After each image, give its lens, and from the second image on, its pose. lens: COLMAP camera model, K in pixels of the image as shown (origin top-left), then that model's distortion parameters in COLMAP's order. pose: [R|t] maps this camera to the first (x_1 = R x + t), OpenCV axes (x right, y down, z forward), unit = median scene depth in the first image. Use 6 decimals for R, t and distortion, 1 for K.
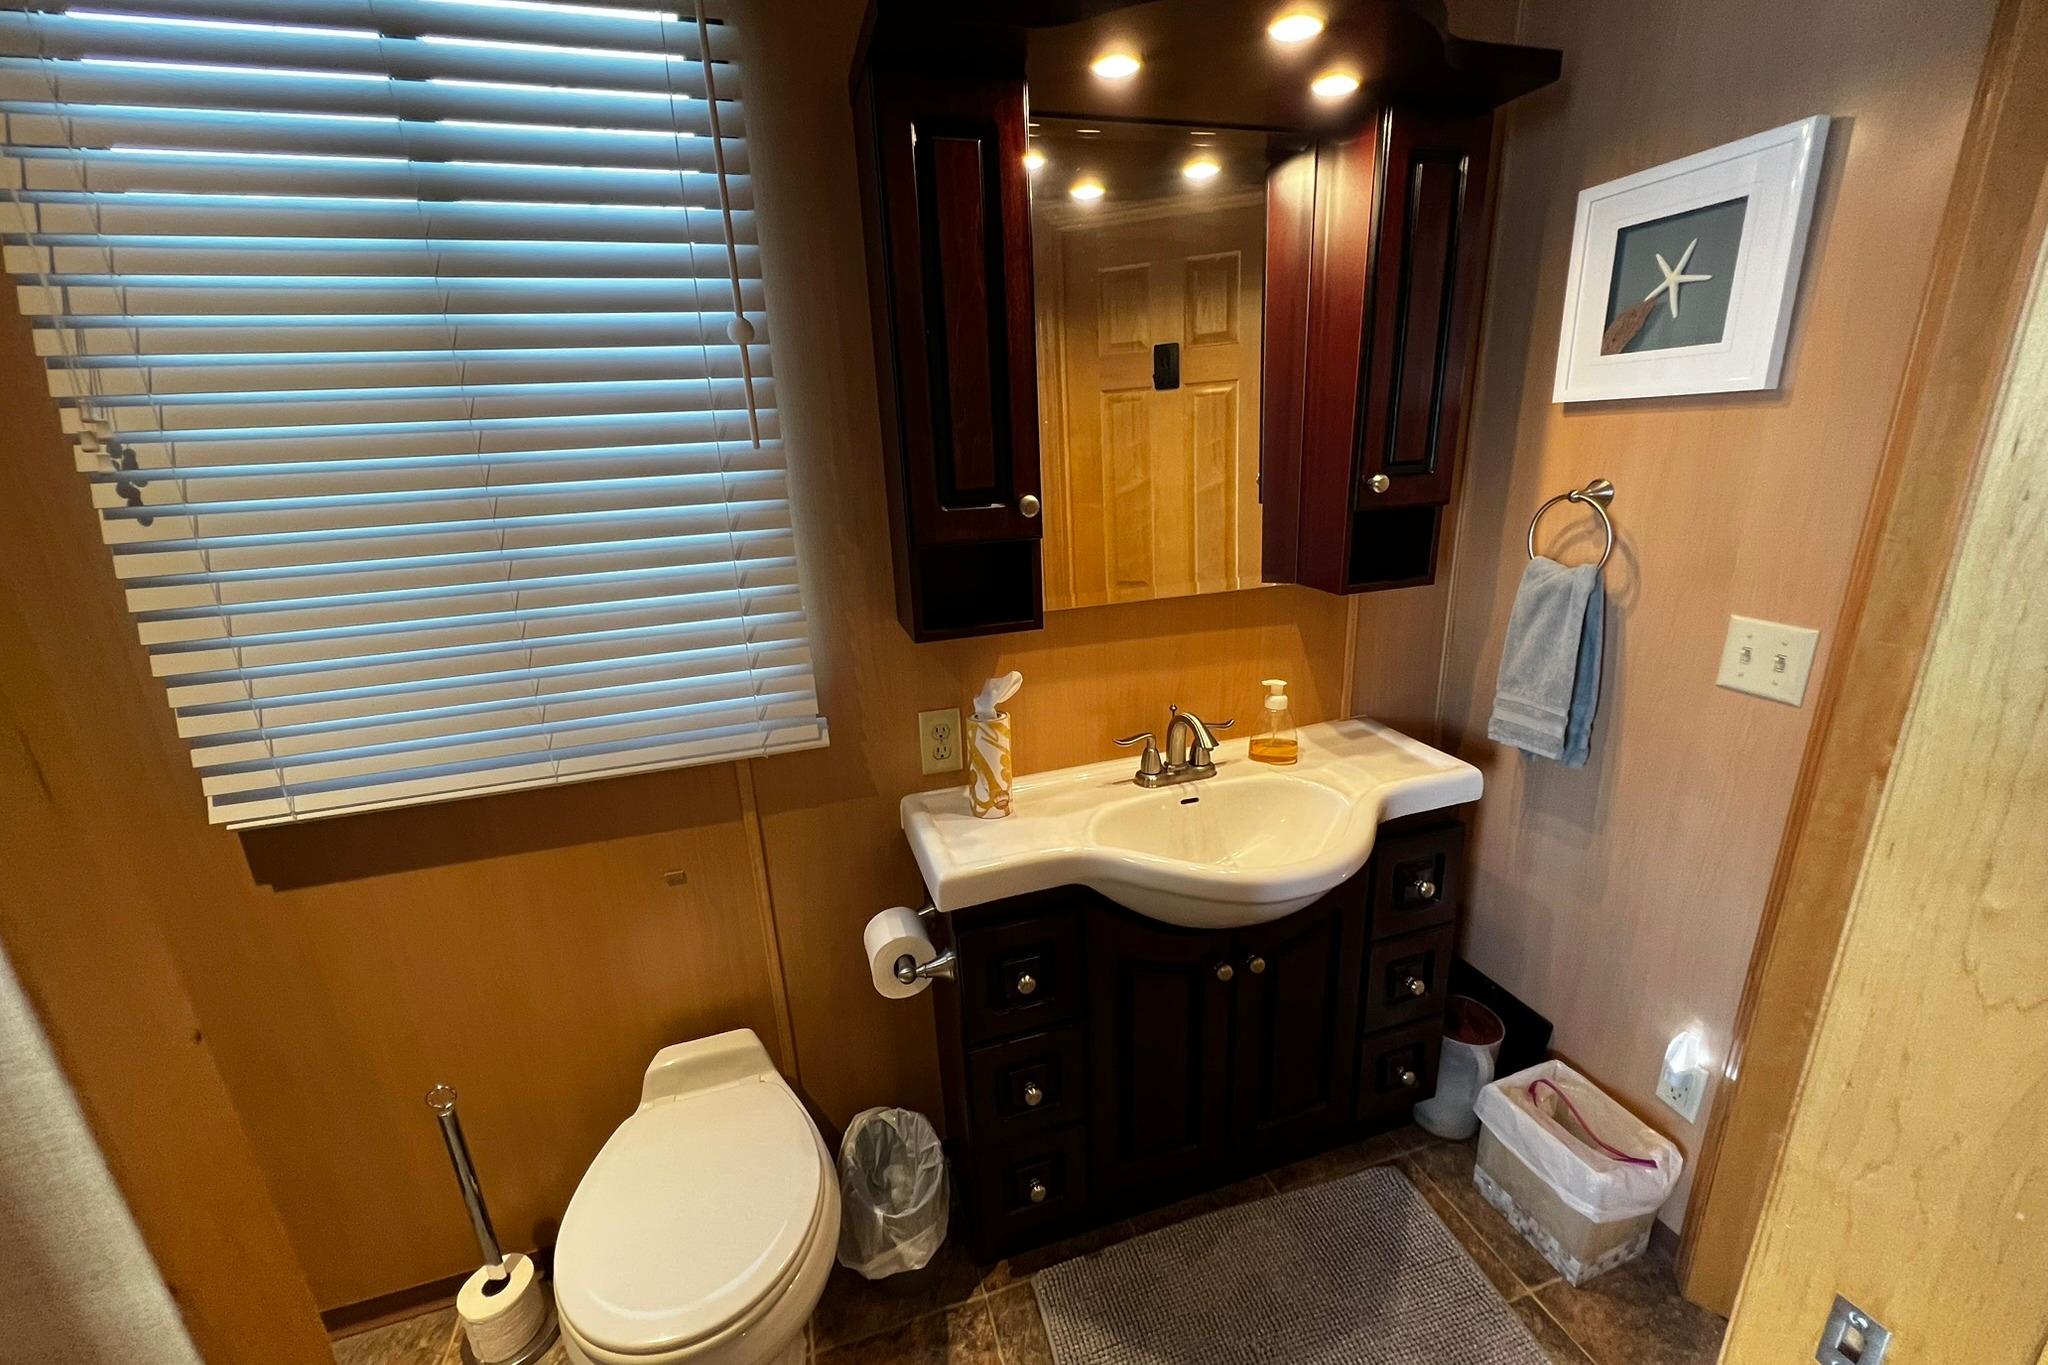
lens RADIAL K [[821.6, 0, 1024.2], [0, 821.6, 687.5], [0, 0, 1]] dist [-0.003132, 0.000493]
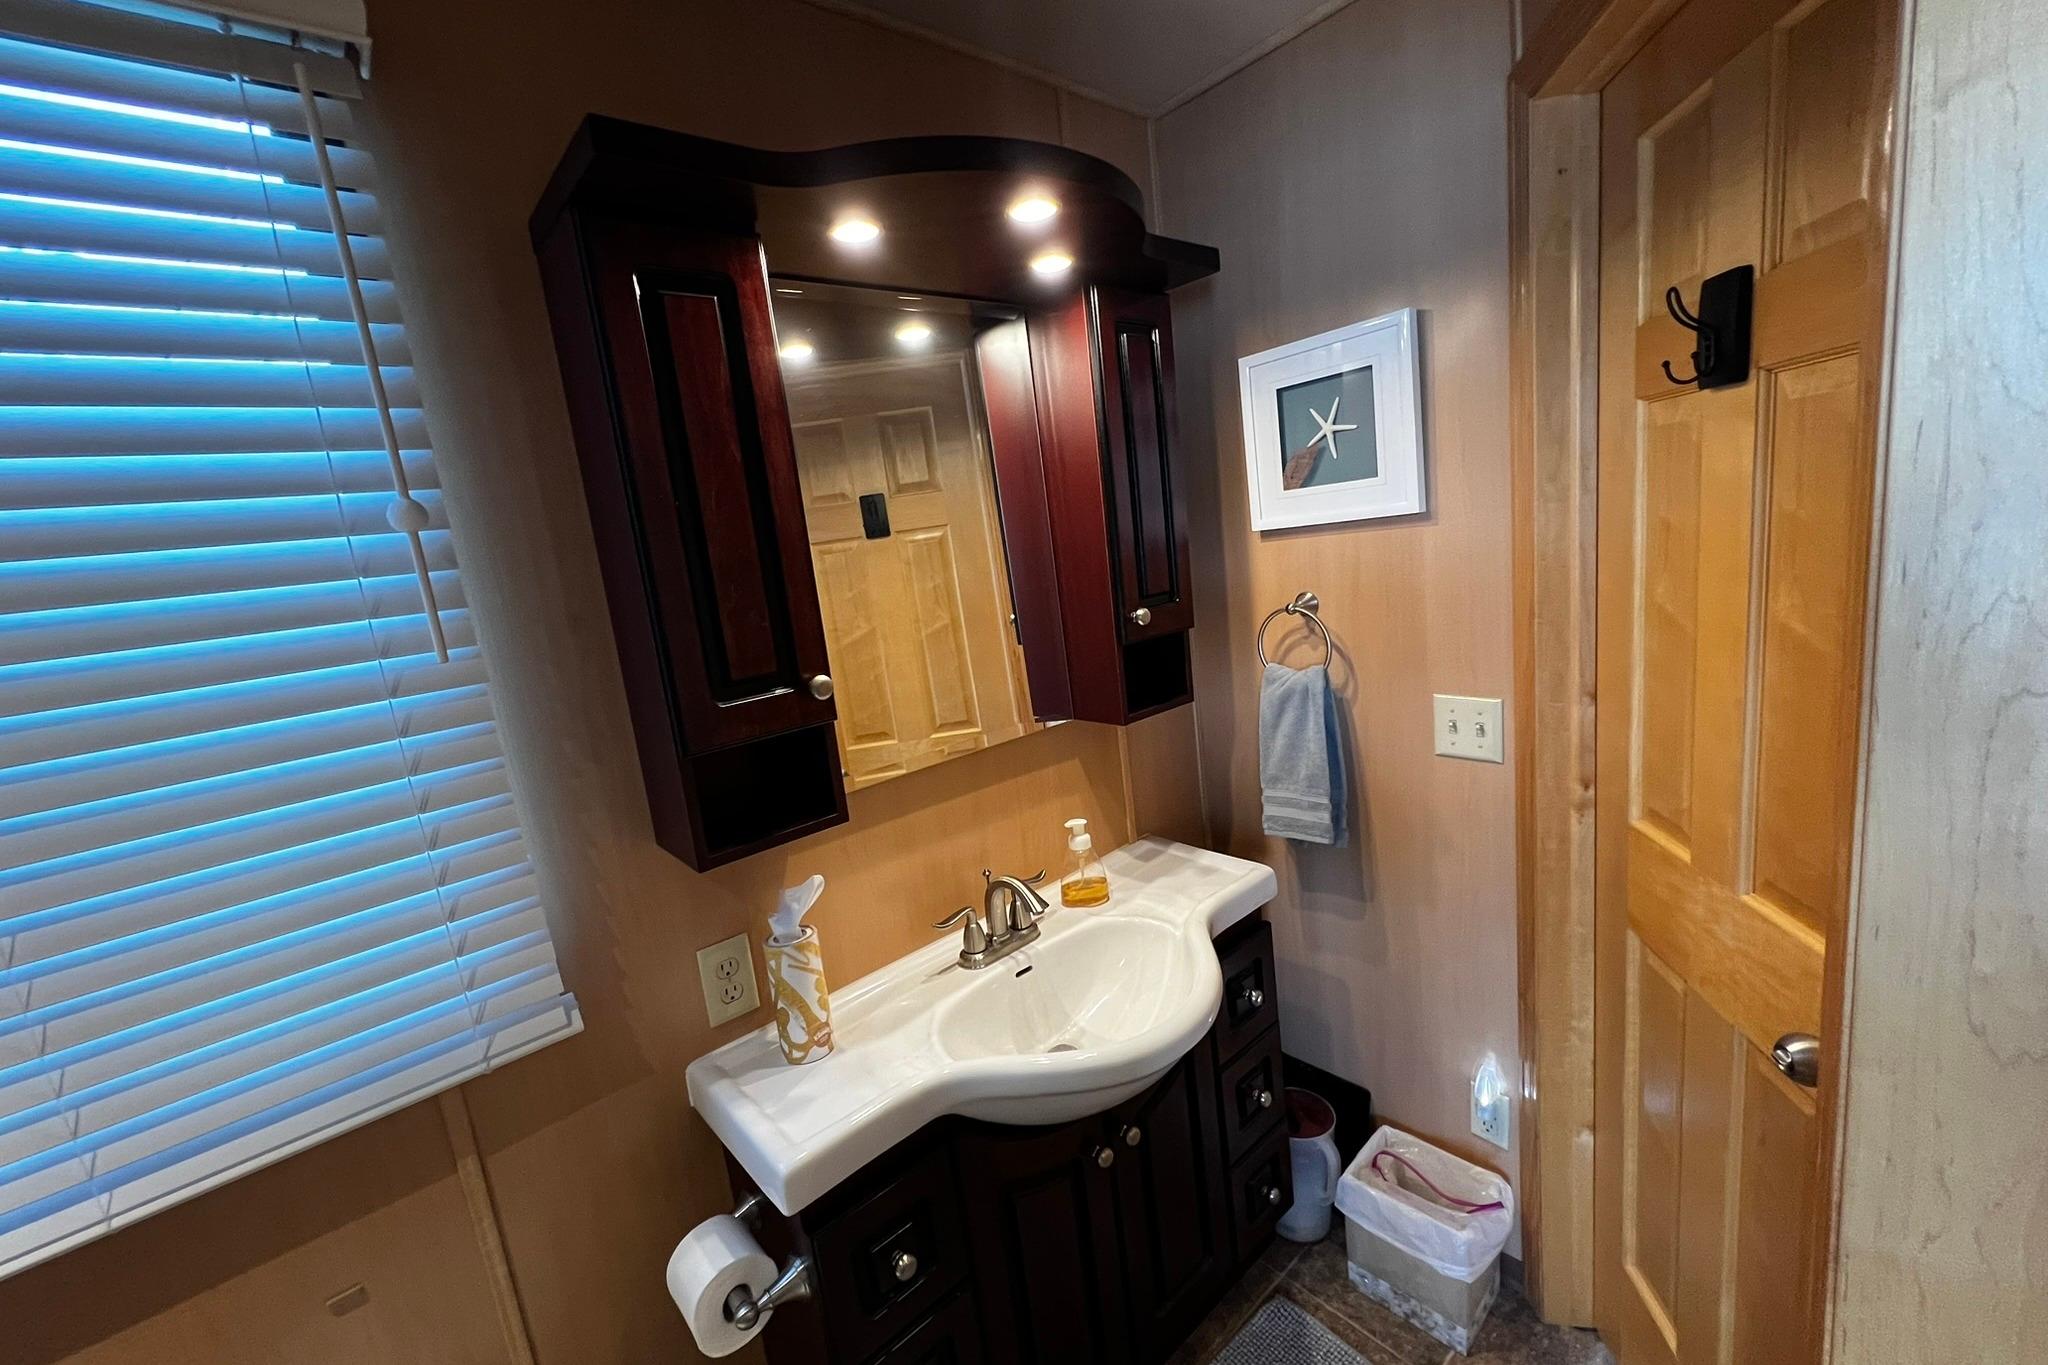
lens RADIAL K [[821.6, 0, 1023.7], [0, 821.6, 684.0], [0, 0, 1]] dist [-0.003132, 0.000493]
pose [[0.914912, -0.134608, 0.380547, -0.112487], [0.193347, 0.973712, -0.120422, -0.068818], [-0.354334, 0.183753, 0.916887, 0.113774]]
